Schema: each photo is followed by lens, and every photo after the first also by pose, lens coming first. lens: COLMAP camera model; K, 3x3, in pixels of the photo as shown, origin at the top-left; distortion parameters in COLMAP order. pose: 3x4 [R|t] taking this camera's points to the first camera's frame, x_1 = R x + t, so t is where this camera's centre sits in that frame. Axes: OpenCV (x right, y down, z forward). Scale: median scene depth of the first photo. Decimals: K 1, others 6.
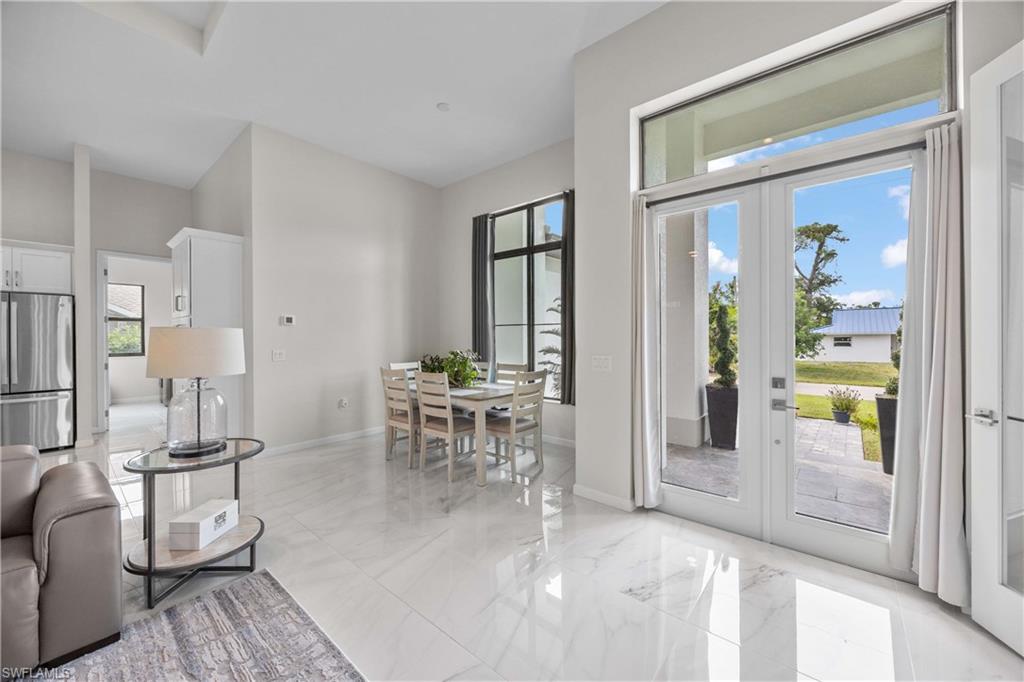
lens RADIAL K [[389.9, 0, 512.8], [0, 389.9, 338.4], [0, 0, 1]] dist [-0.002341, -0.000728]
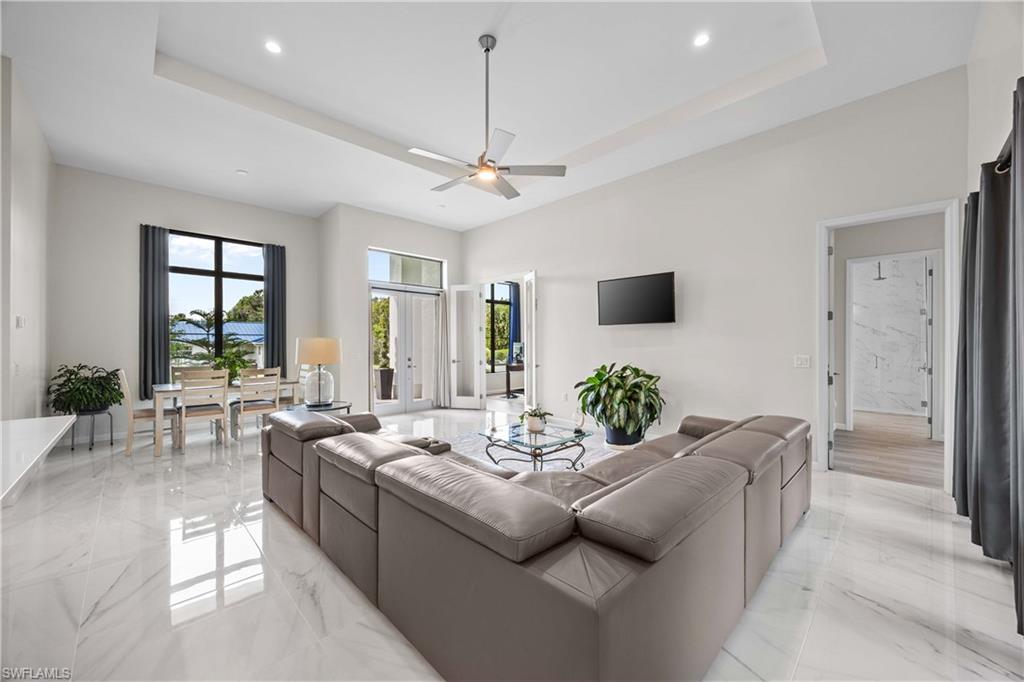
lens RADIAL K [[389.9, 0, 515.4], [0, 389.9, 341.8], [0, 0, 1]] dist [-0.002341, -0.000728]
pose [[0.071114, 0.008572, 0.997431, -2.293432], [0.007570, 0.999930, -0.009133, 0.011338], [-0.997439, 0.008200, 0.071044, -0.040839]]
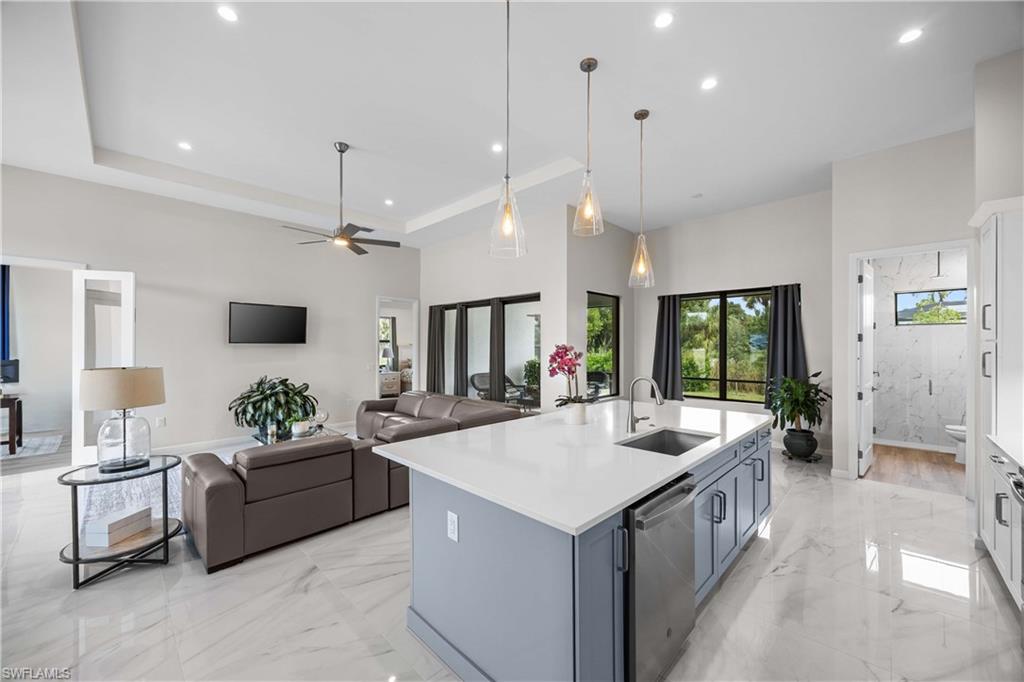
lens RADIAL K [[389.9, 0, 513.5], [0, 389.9, 345.2], [0, 0, 1]] dist [-0.002341, -0.000728]
pose [[-0.998236, 0.003631, 0.059254, -1.873582], [0.003701, 0.999993, 0.001069, -0.085513], [-0.059249, 0.001286, -0.998242, 1.911786]]
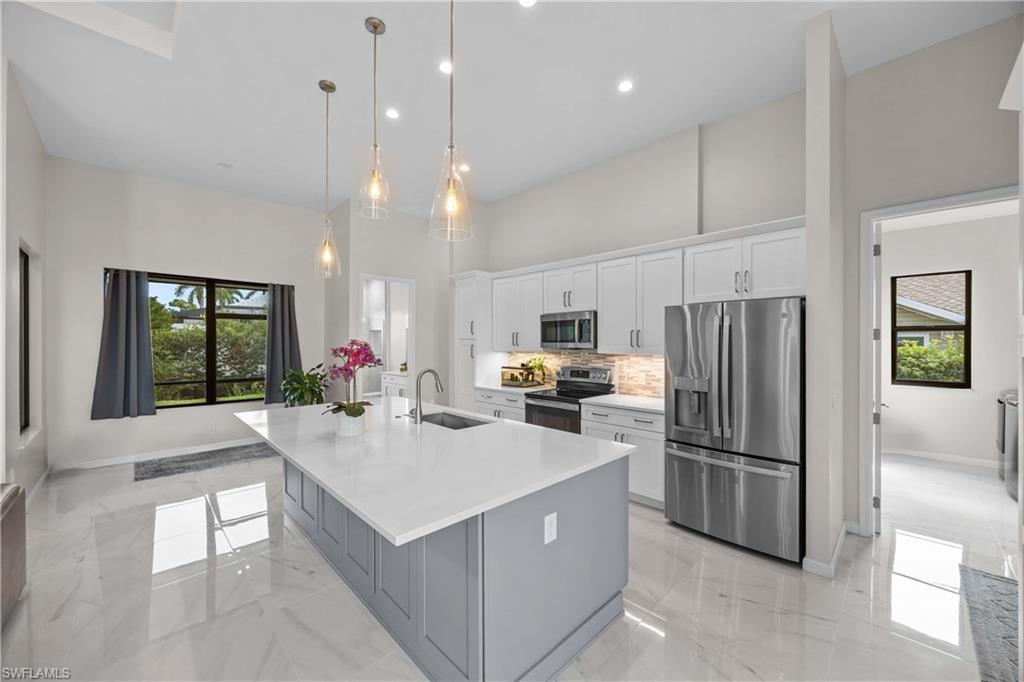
lens RADIAL K [[389.9, 0, 515.6], [0, 389.9, 342.5], [0, 0, 1]] dist [-0.002341, -0.000728]
pose [[-0.076373, 0.004260, -0.997070, -1.018562], [-0.003832, 0.999982, 0.004566, -0.084381], [0.997072, 0.004170, -0.076355, 1.187516]]
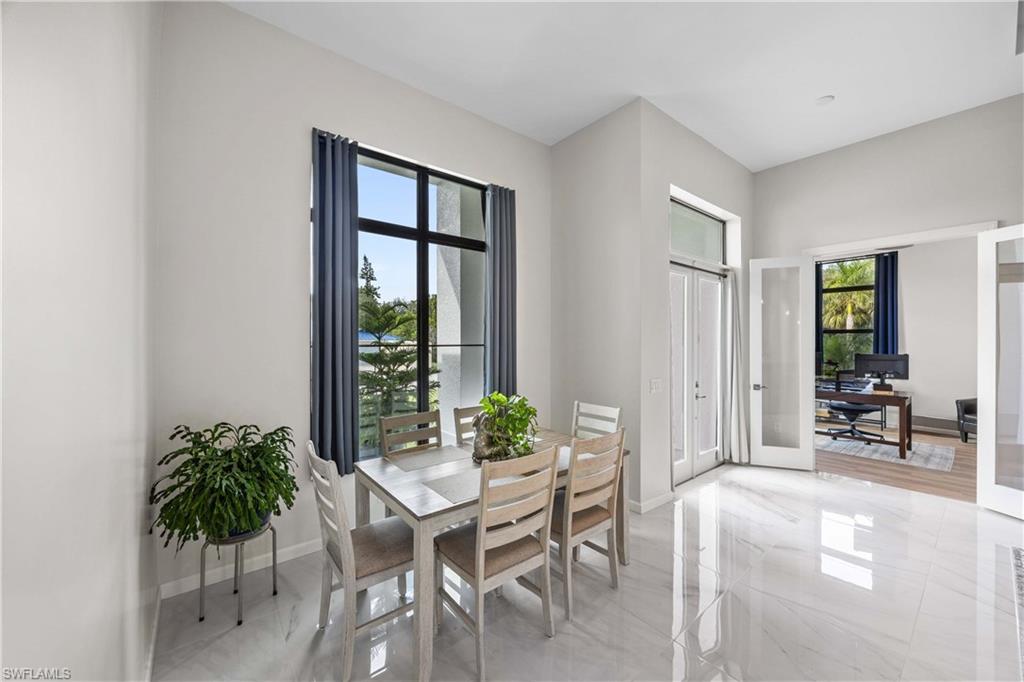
lens RADIAL K [[389.9, 0, 516.6], [0, 389.9, 340.3], [0, 0, 1]] dist [-0.002341, -0.000728]
pose [[0.171813, 0.002538, 0.985126, -1.218910], [0.005271, 0.999980, -0.003496, -0.087465], [-0.985115, 0.005793, 0.171796, 1.499212]]
